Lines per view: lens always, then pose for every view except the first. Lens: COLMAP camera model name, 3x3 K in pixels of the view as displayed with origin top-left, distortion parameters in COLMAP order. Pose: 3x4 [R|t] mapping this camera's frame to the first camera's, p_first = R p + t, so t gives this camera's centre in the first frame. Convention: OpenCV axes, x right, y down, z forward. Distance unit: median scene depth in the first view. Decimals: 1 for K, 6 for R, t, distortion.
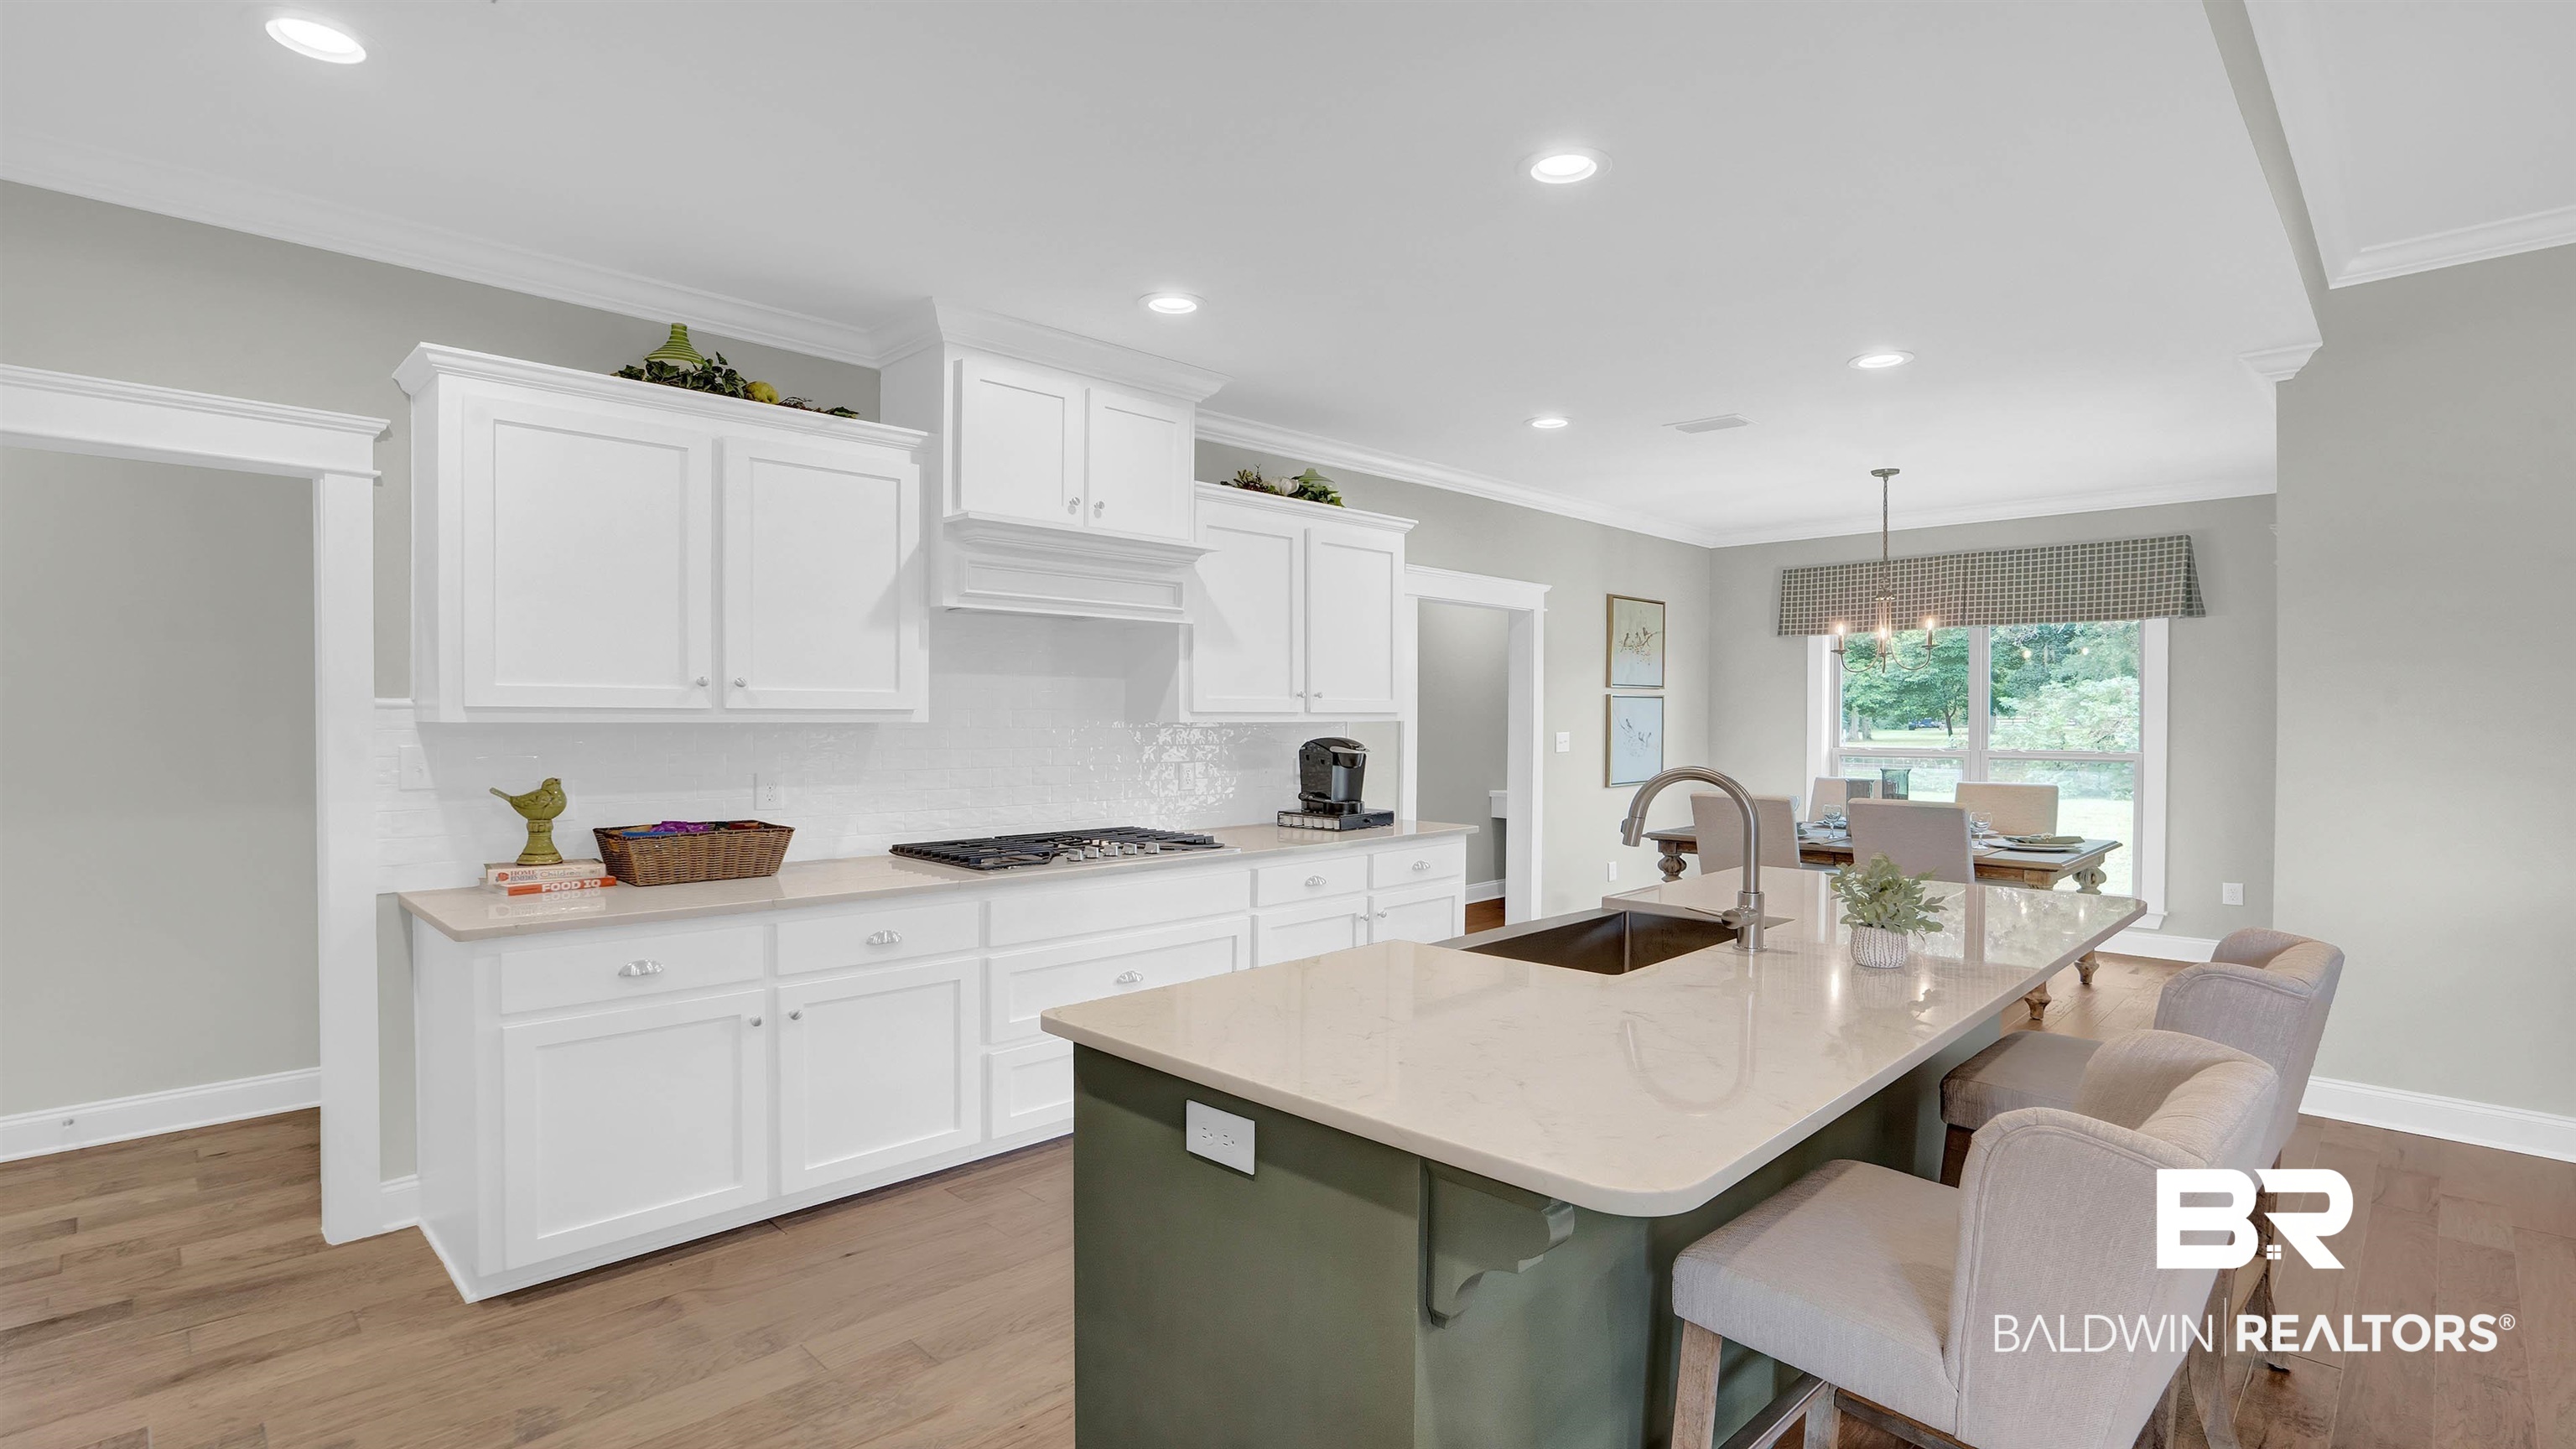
lens RADIAL K [[1190.0, 0, 1301.3], [0, 1190.0, 714.6], [0, 0, 1]] dist [-0.043271, 0.007963]
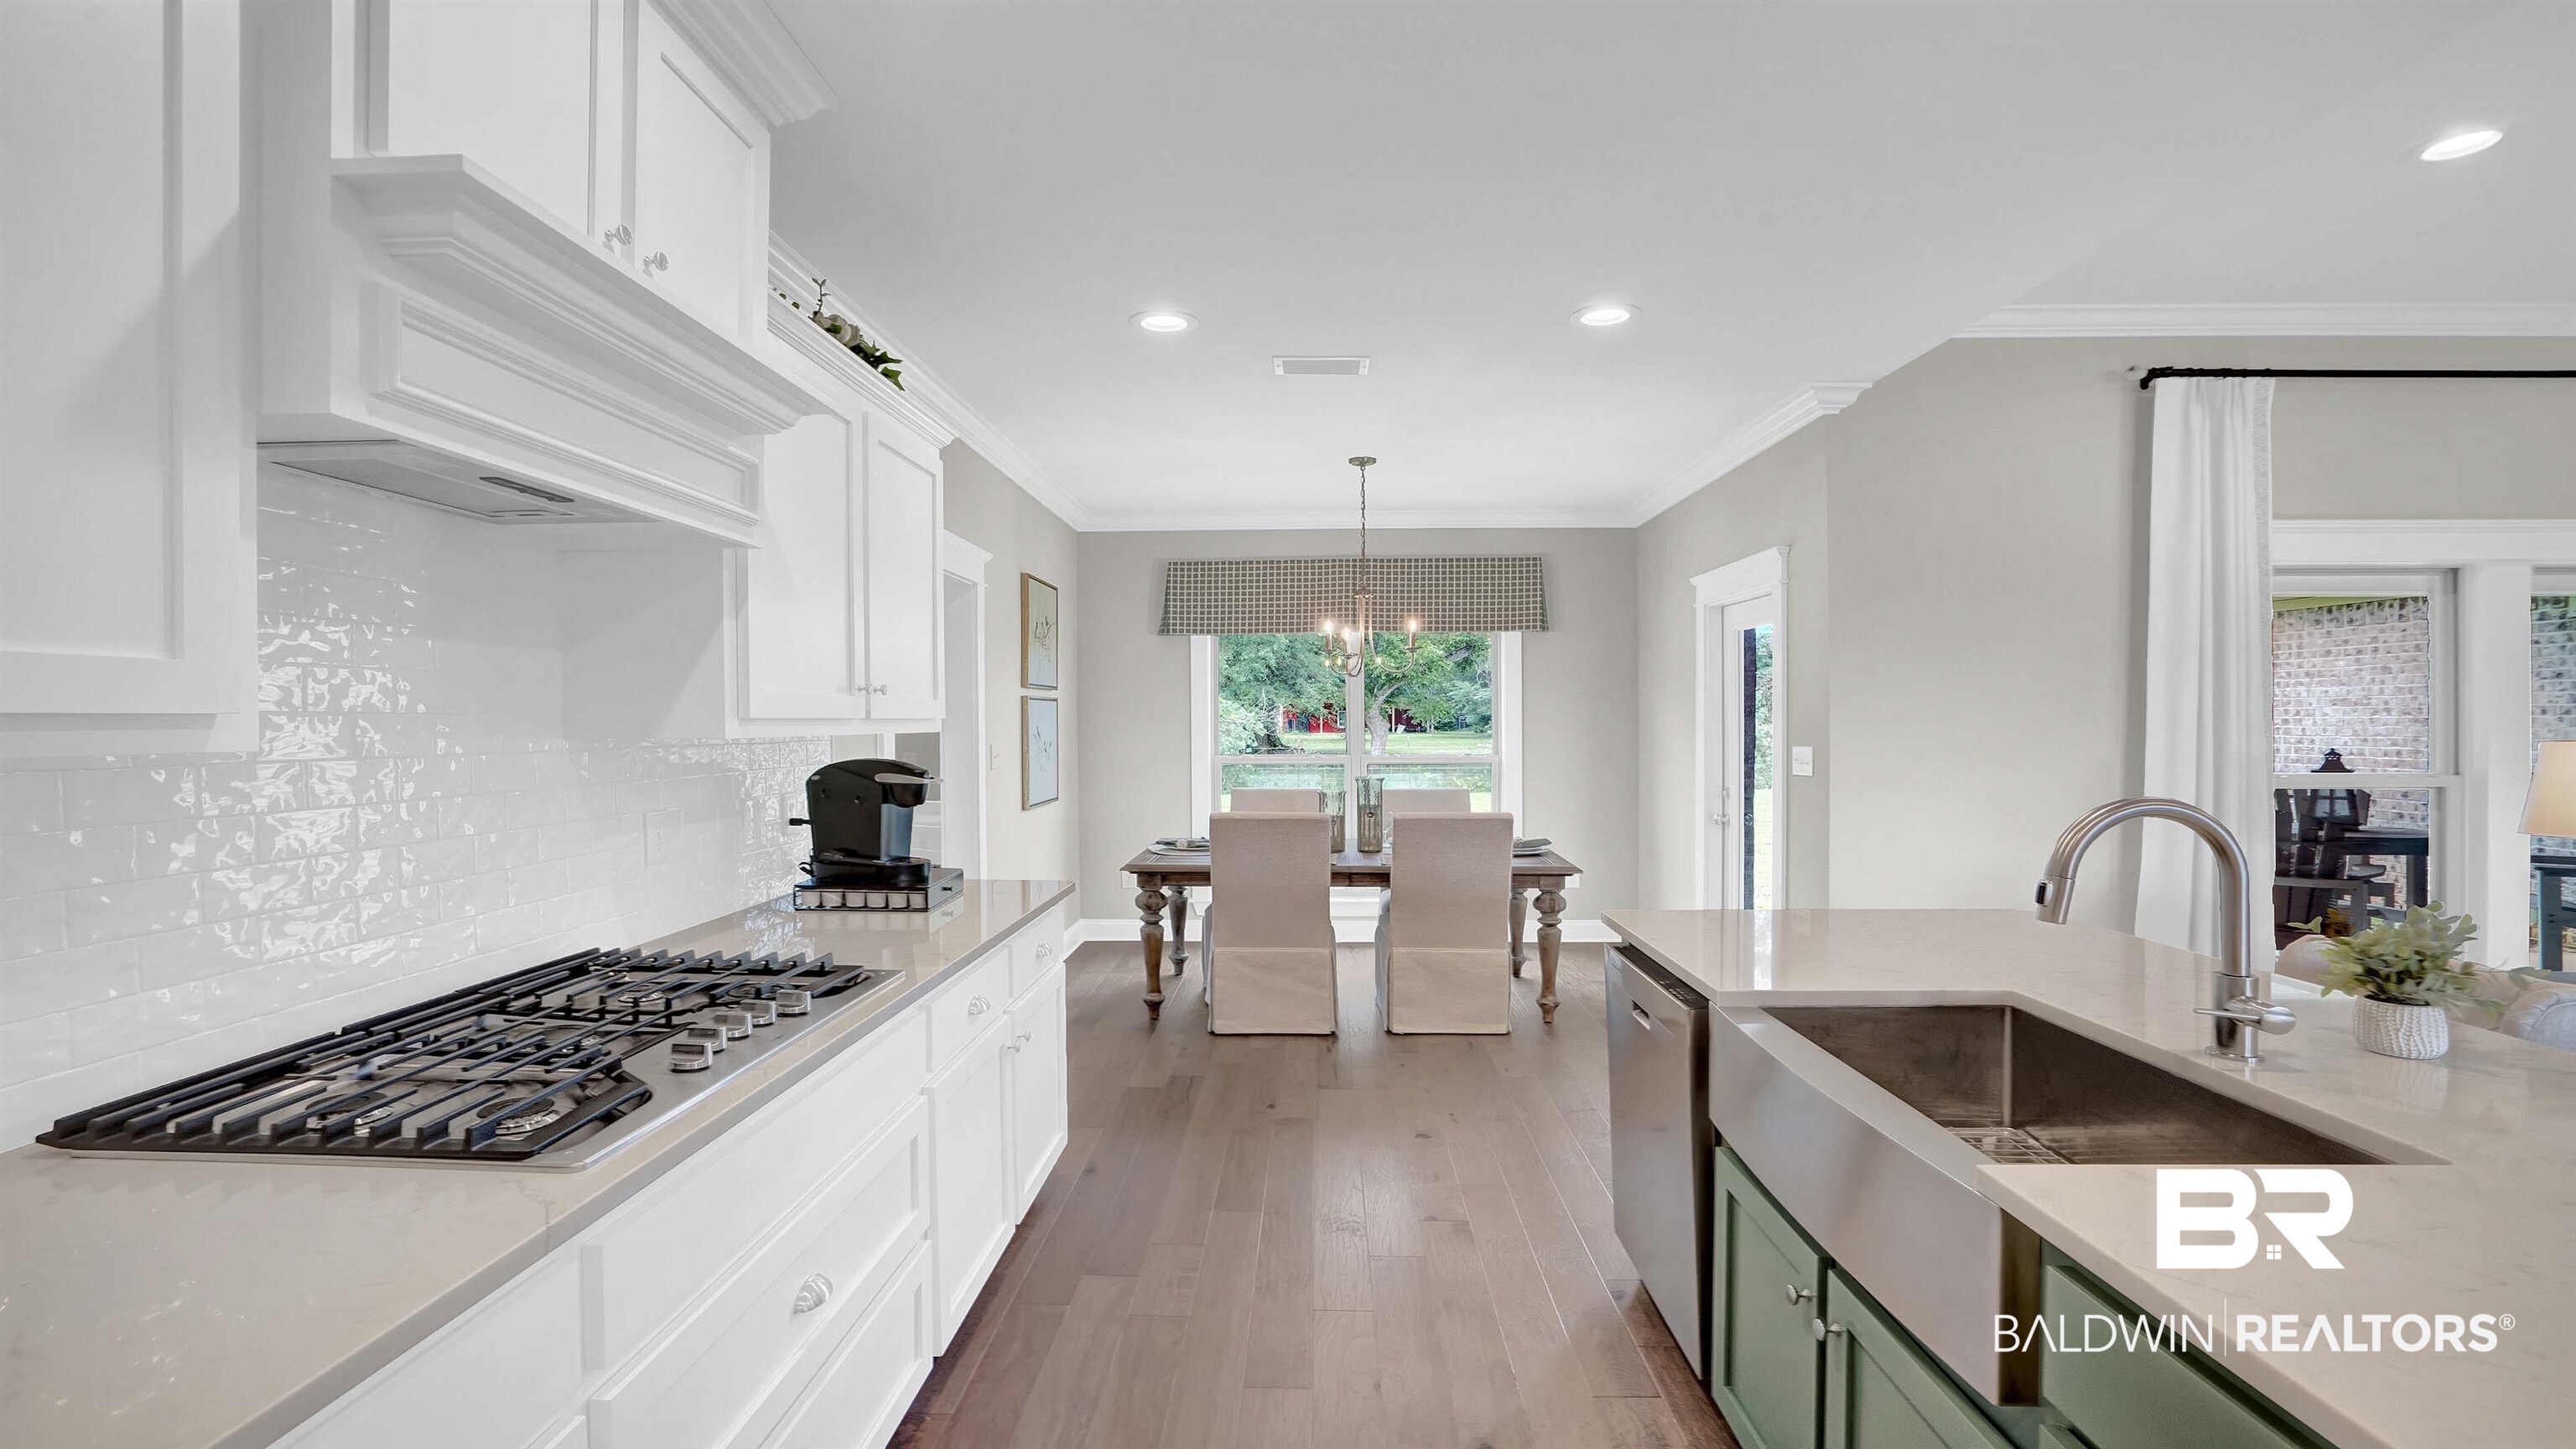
lens RADIAL K [[1190.0, 0, 1270.4], [0, 1190.0, 719.0], [0, 0, 1]] dist [-0.043271, 0.007963]
pose [[0.736794, -0.001988, 0.676115, -0.248153], [0.003361, 0.999994, -0.000723, -0.000387], [-0.676109, 0.002805, 0.736796, 0.426728]]
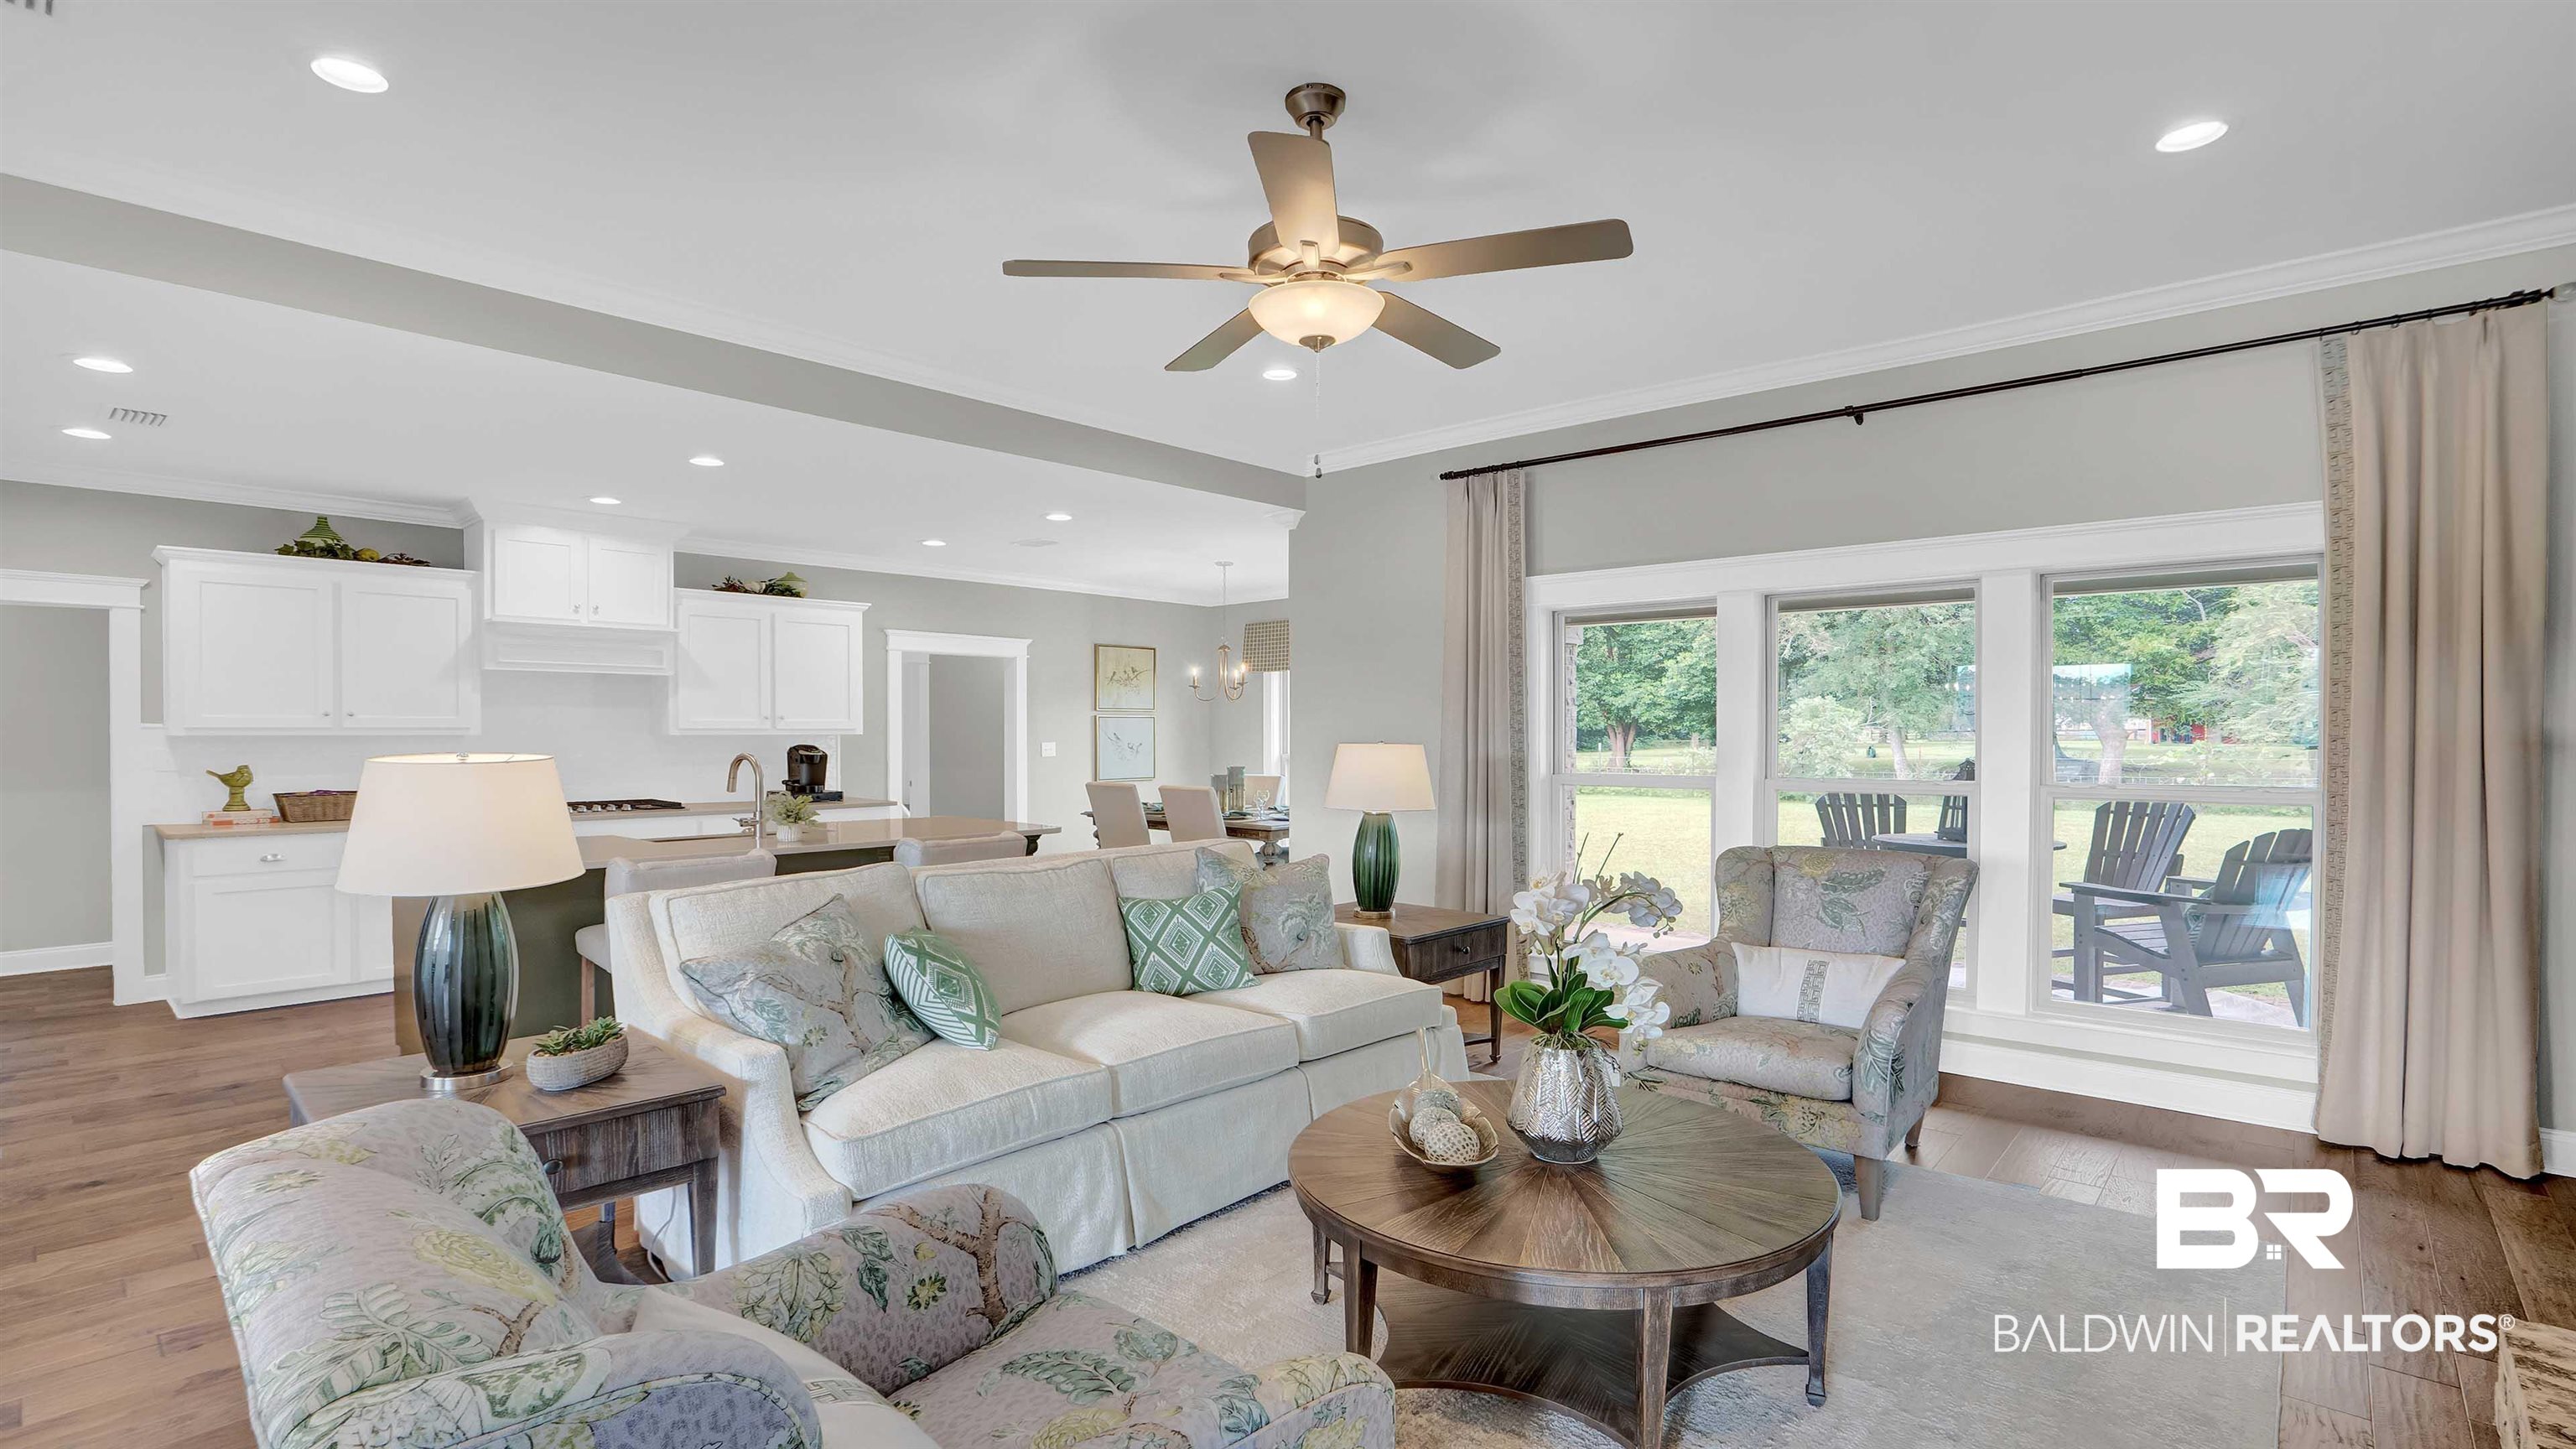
lens RADIAL K [[1190.0, 0, 1277.7], [0, 1190.0, 729.5], [0, 0, 1]] dist [-0.043271, 0.007963]
pose [[0.998700, -0.001926, 0.050945, 0.599200], [0.001939, 0.999998, -0.000219, 0.000366], [-0.050945, 0.000317, 0.998701, -0.607413]]
